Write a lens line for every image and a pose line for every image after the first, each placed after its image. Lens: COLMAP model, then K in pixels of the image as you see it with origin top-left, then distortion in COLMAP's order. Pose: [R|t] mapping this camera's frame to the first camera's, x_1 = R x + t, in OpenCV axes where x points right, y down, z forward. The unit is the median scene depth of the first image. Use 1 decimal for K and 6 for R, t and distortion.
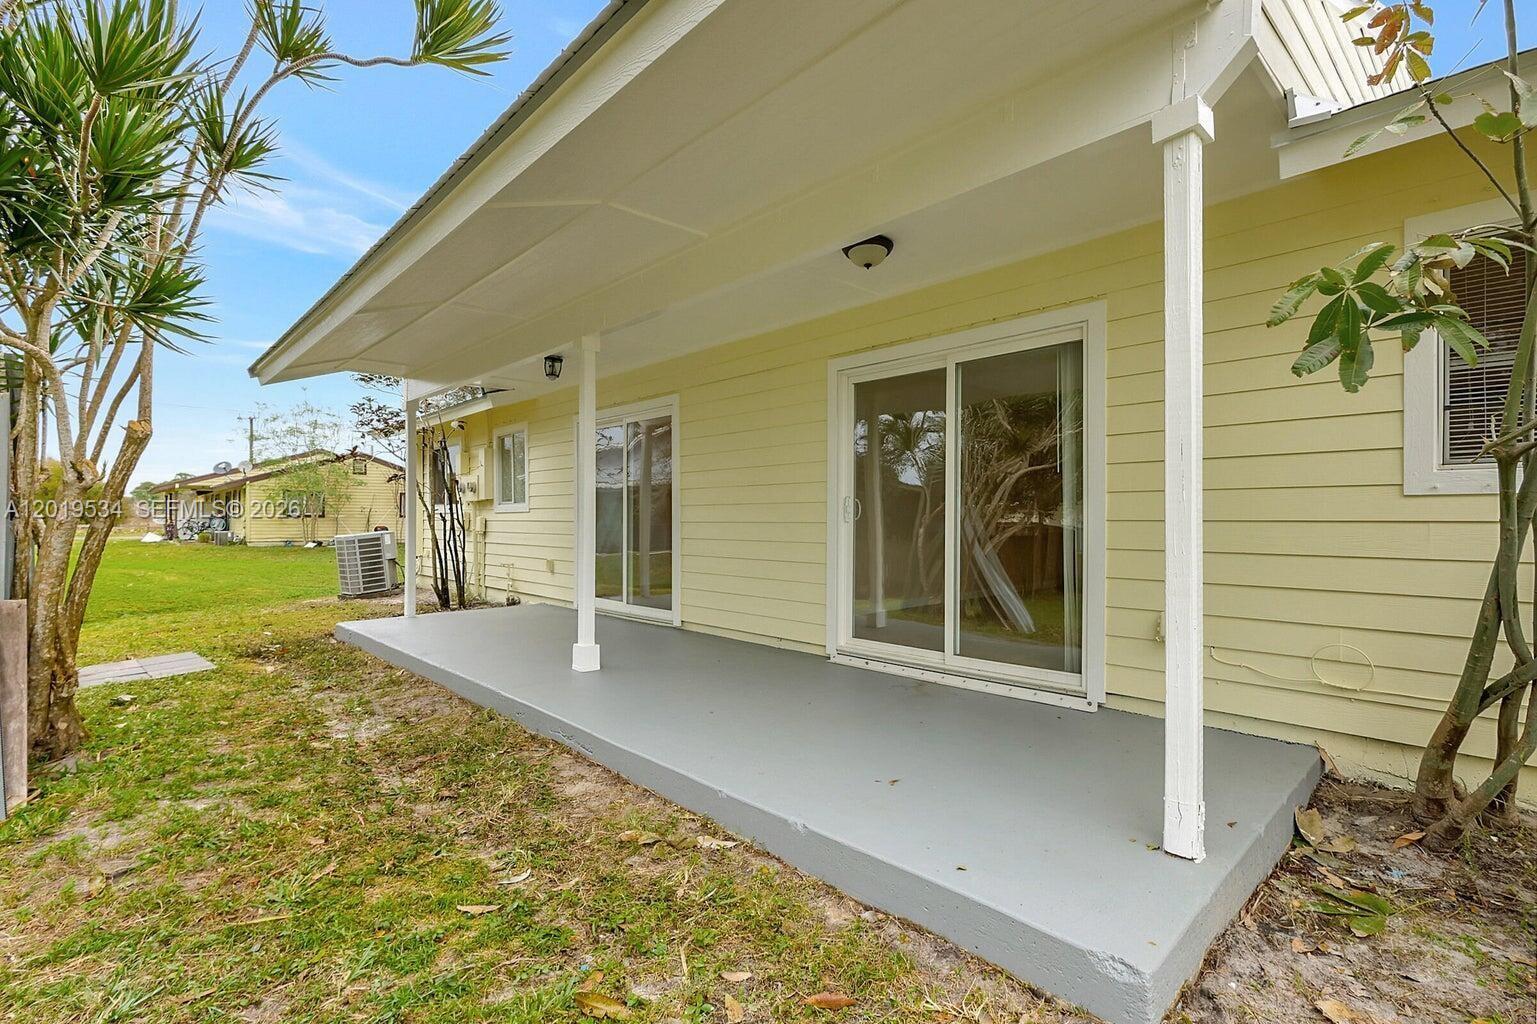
lens RADIAL K [[726.9, 0, 775.8], [0, 726.9, 522.3], [0, 0, 1]] dist [0.001415, -0.001593]
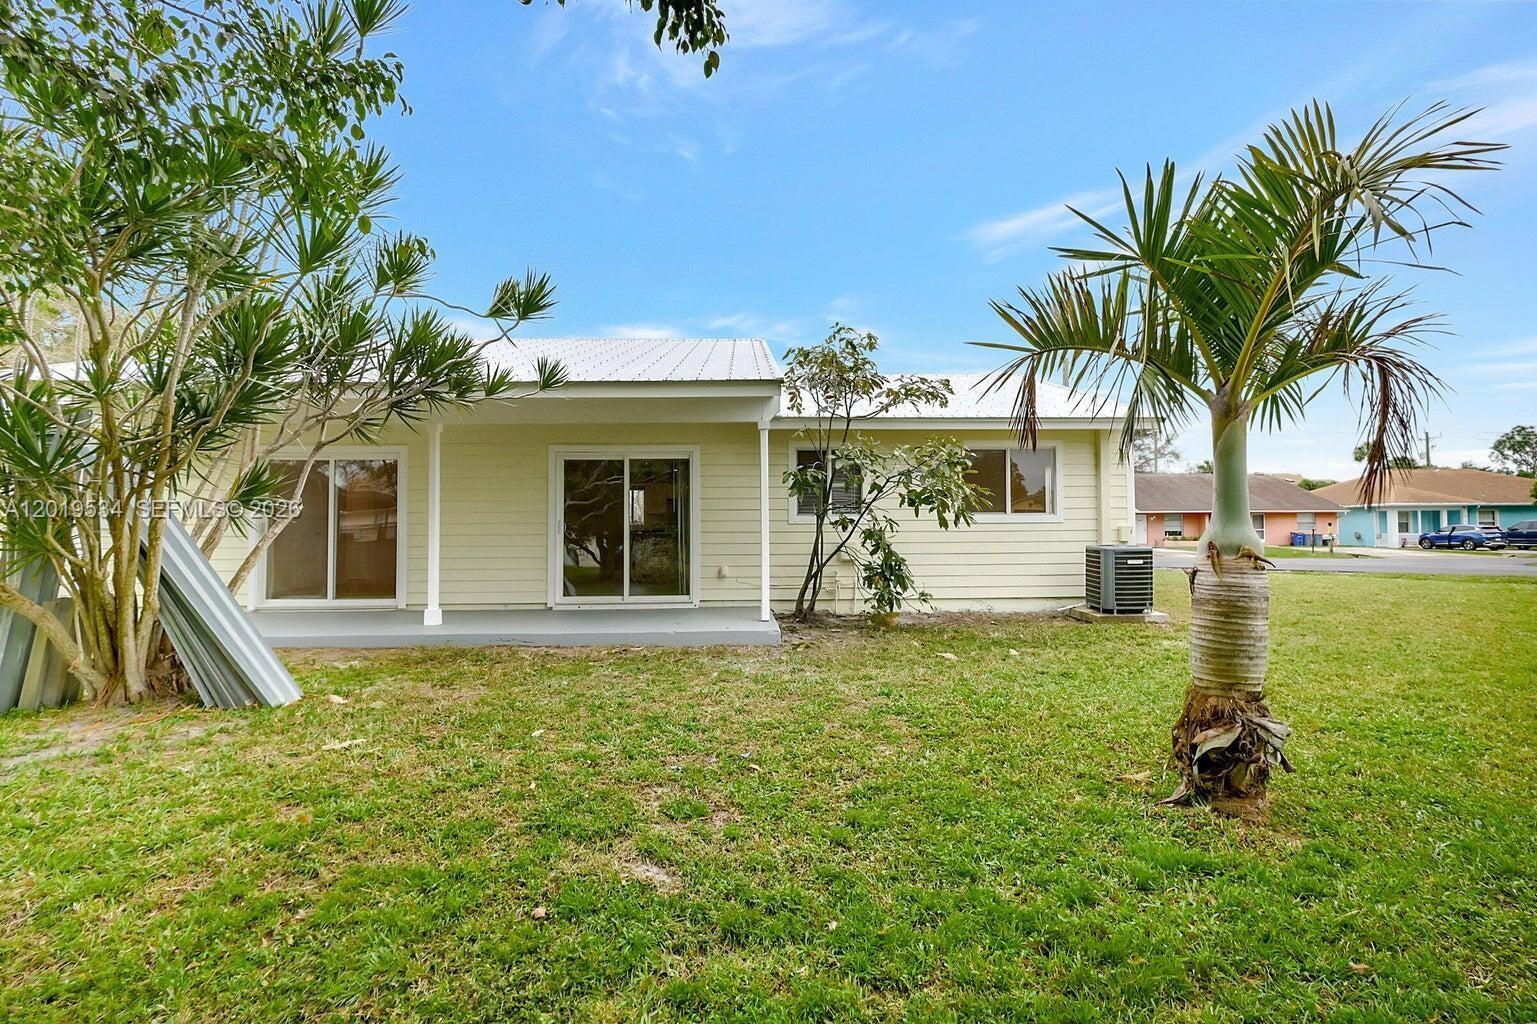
lens RADIAL K [[726.9, 0, 778.2], [0, 726.9, 510.8], [0, 0, 1]] dist [0.001415, -0.001593]
pose [[0.654213, 0.016523, 0.756130, -0.776825], [0.009894, 0.999489, -0.030402, 0.001318], [-0.756246, 0.027370, 0.653715, -0.525240]]
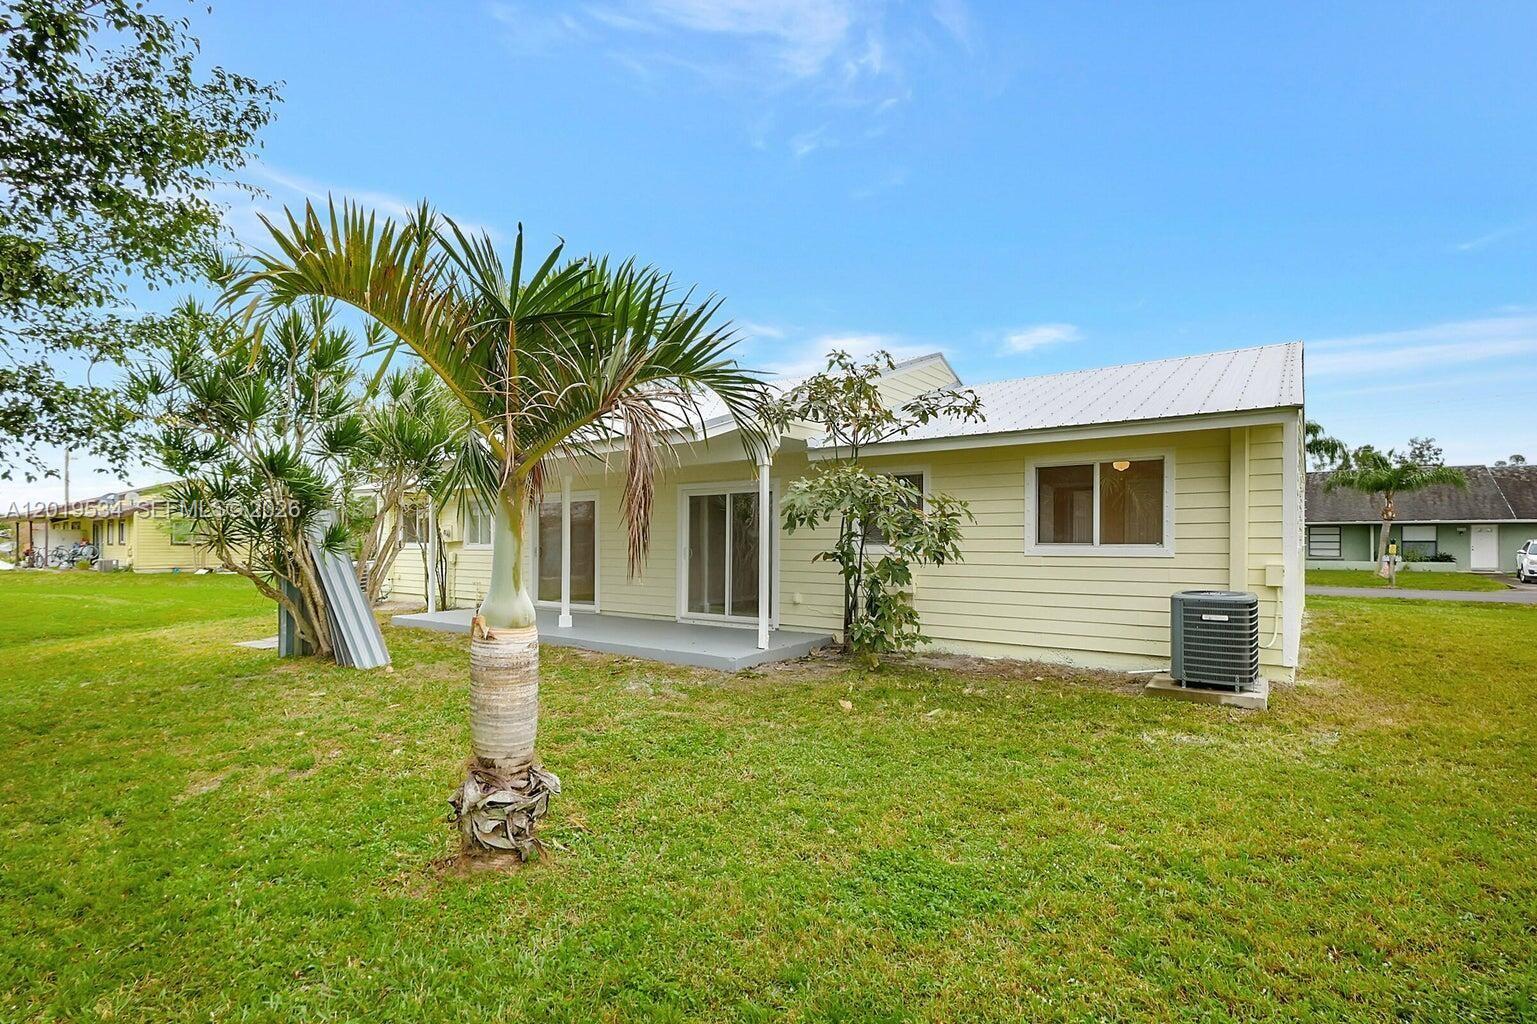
lens RADIAL K [[726.9, 0, 768.8], [0, 726.9, 541.4], [0, 0, 1]] dist [0.001415, -0.001593]
pose [[0.983898, 0.001050, 0.178725, -0.039241], [0.000034, 0.999982, -0.006062, -0.033400], [-0.178728, 0.005970, 0.983880, -0.992063]]
